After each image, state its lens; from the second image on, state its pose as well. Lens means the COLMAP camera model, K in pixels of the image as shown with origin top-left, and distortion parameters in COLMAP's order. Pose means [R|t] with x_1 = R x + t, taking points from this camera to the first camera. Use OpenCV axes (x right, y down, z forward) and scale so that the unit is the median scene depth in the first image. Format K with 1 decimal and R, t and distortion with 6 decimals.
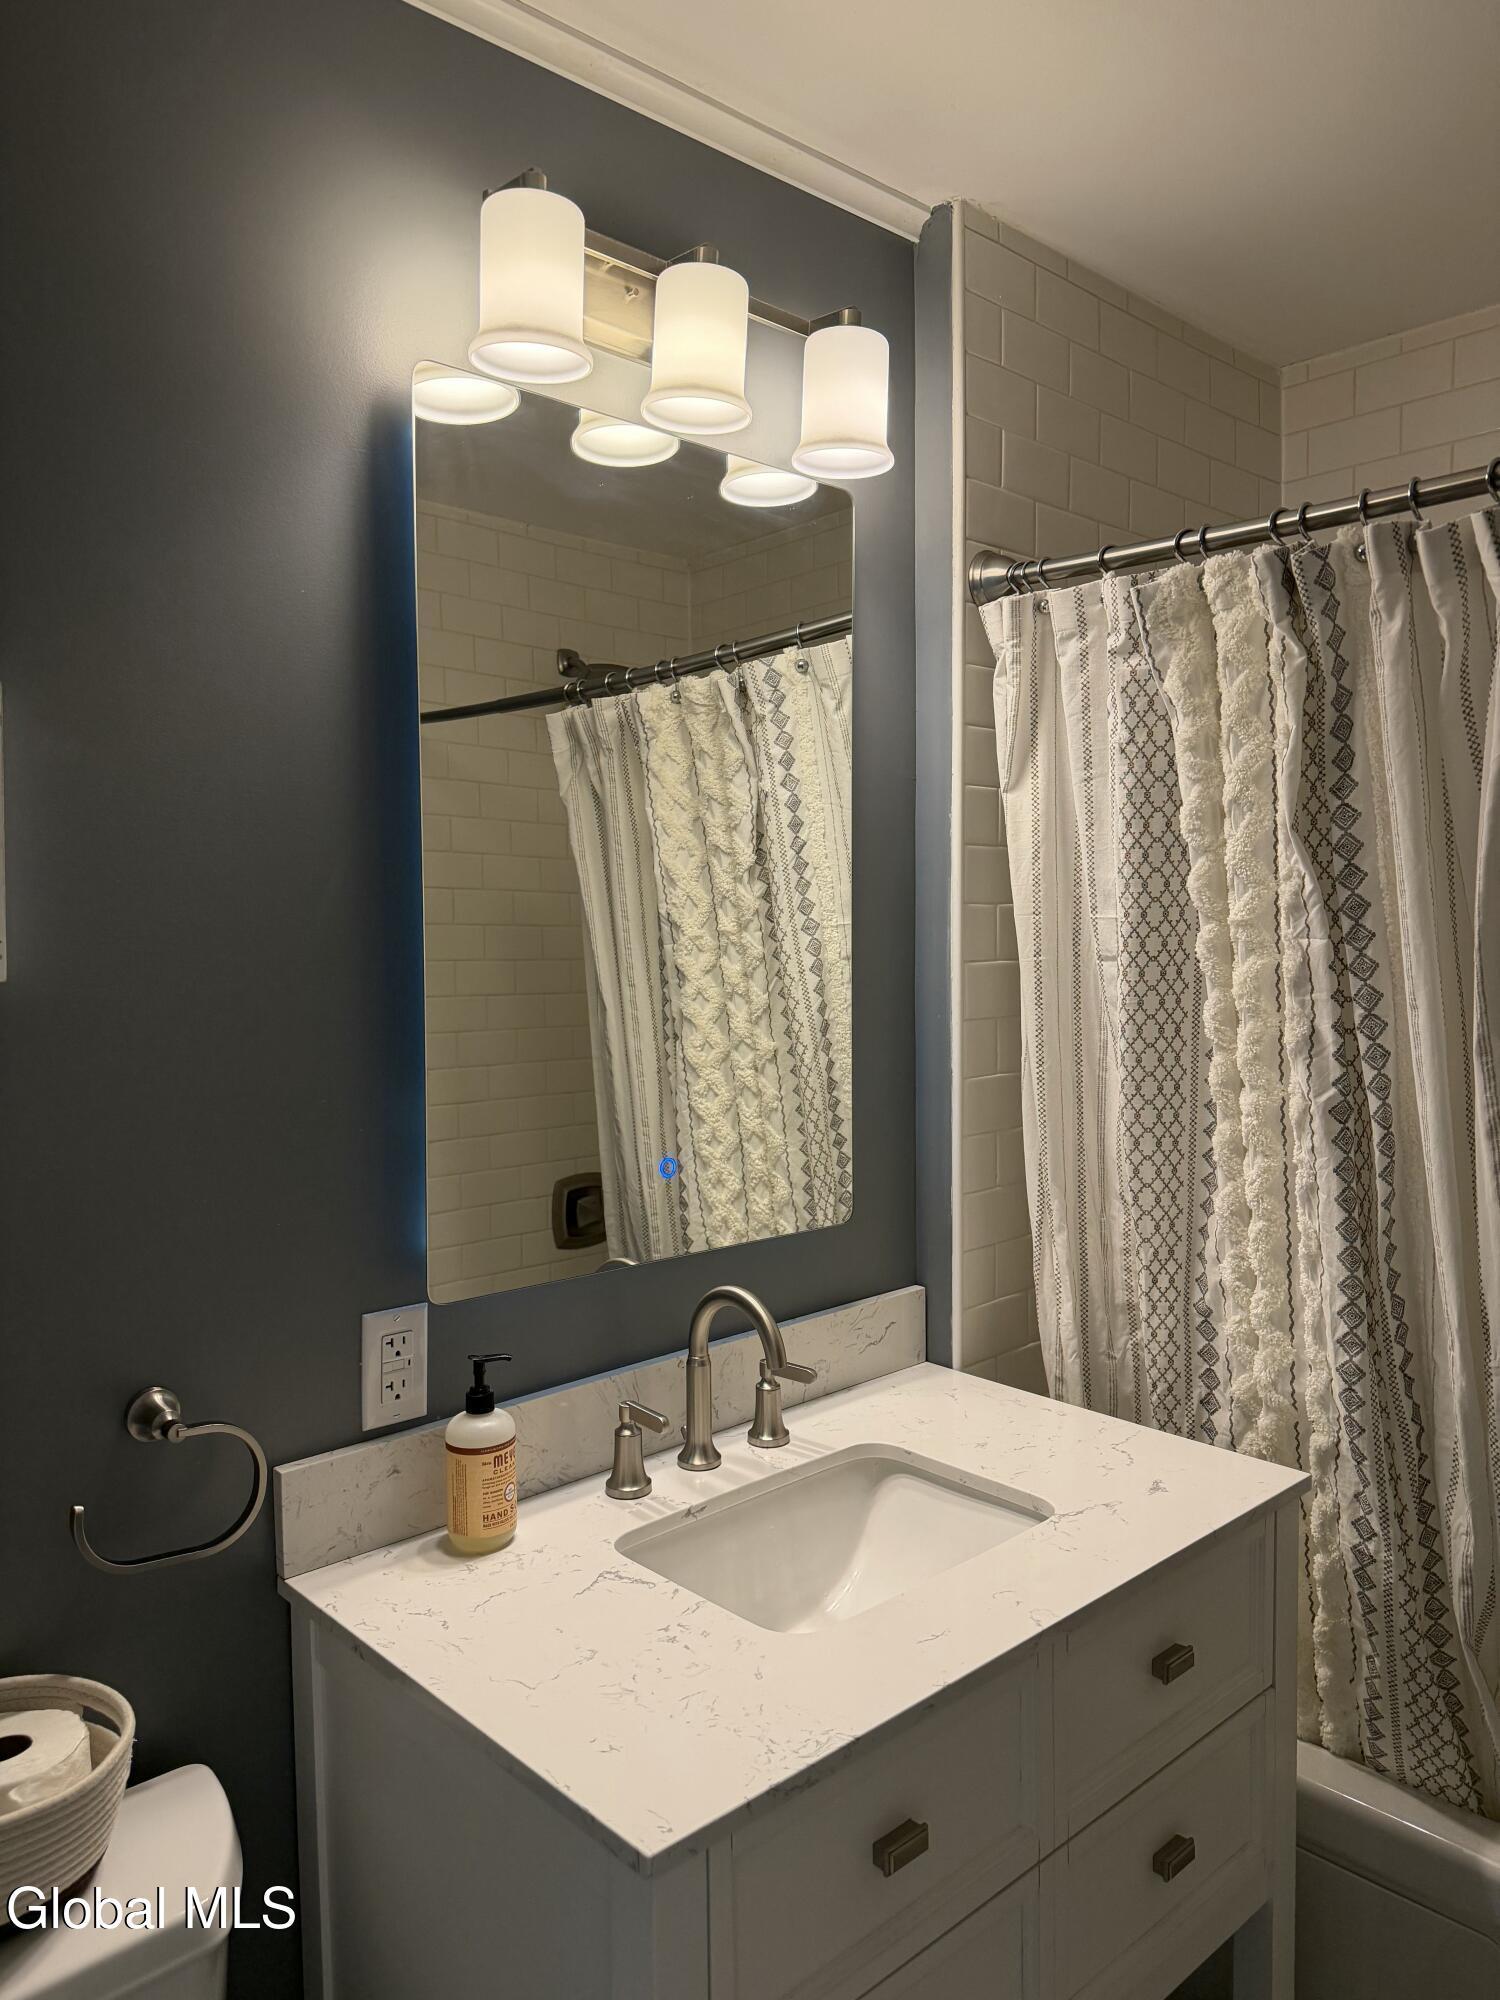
lens RADIAL K [[1423.6, 0, 682.9], [0, 1423.6, 1005.0], [0, 0, 1]] dist [0.133891, -0.228495]
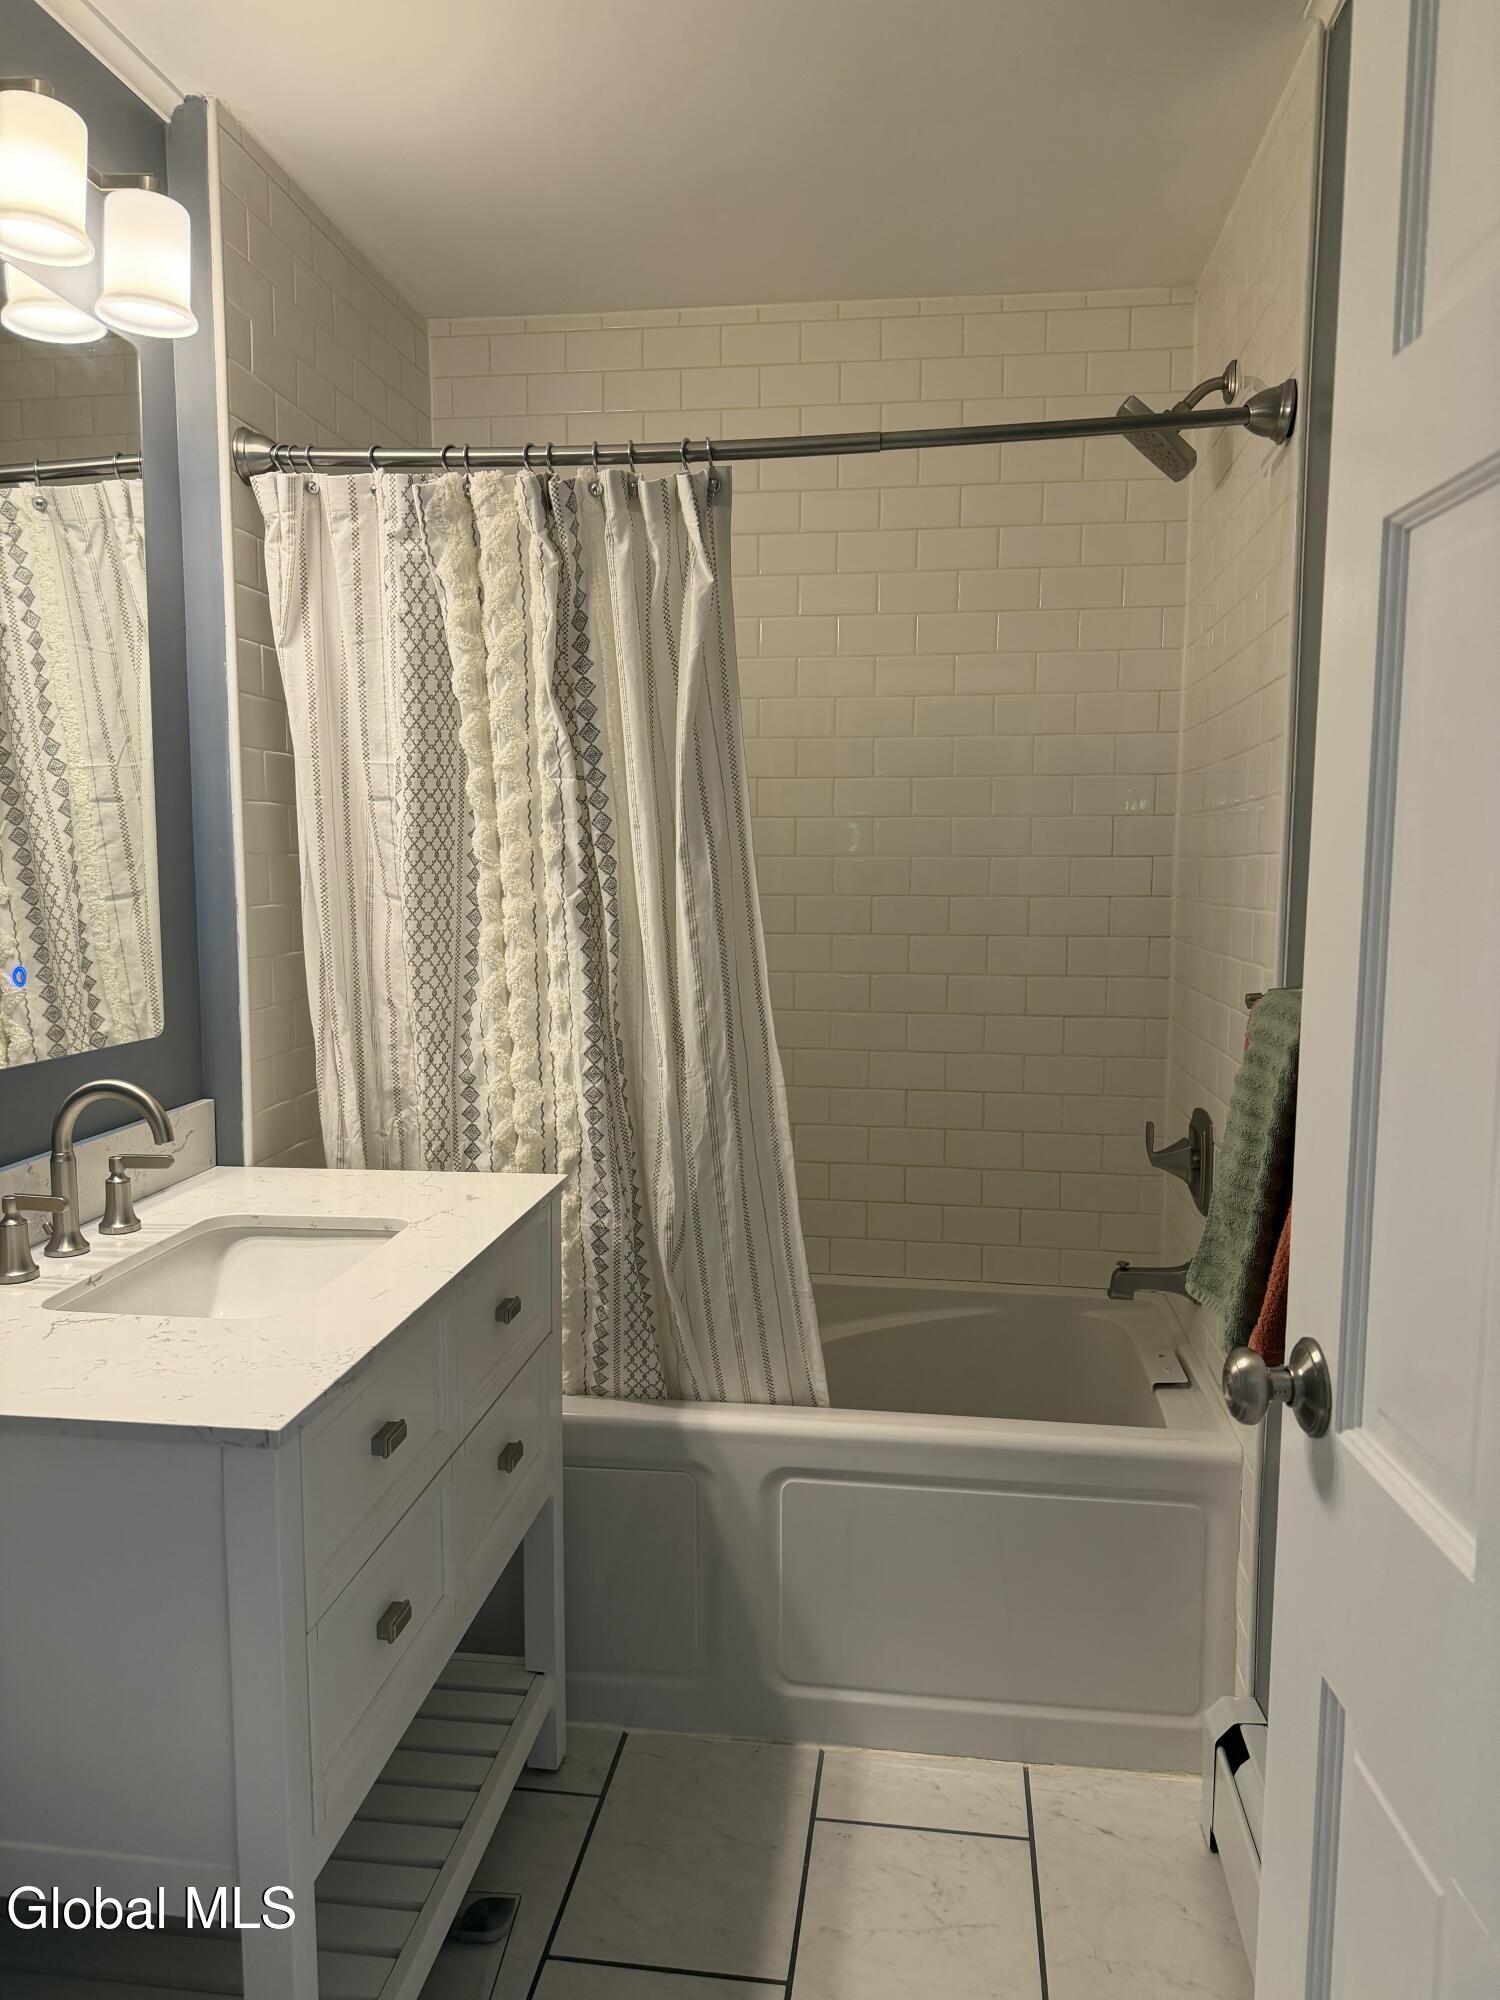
lens RADIAL K [[1402.6, 0, 750.0], [0, 1402.6, 1000.0], [0, 0, 1]] dist [0.091058, -0.202734]
pose [[0.758034, -0.047032, 0.650517, -0.269280], [0.014674, 0.998374, 0.055082, 0.083193], [-0.652049, -0.032209, 0.757492, -0.099953]]
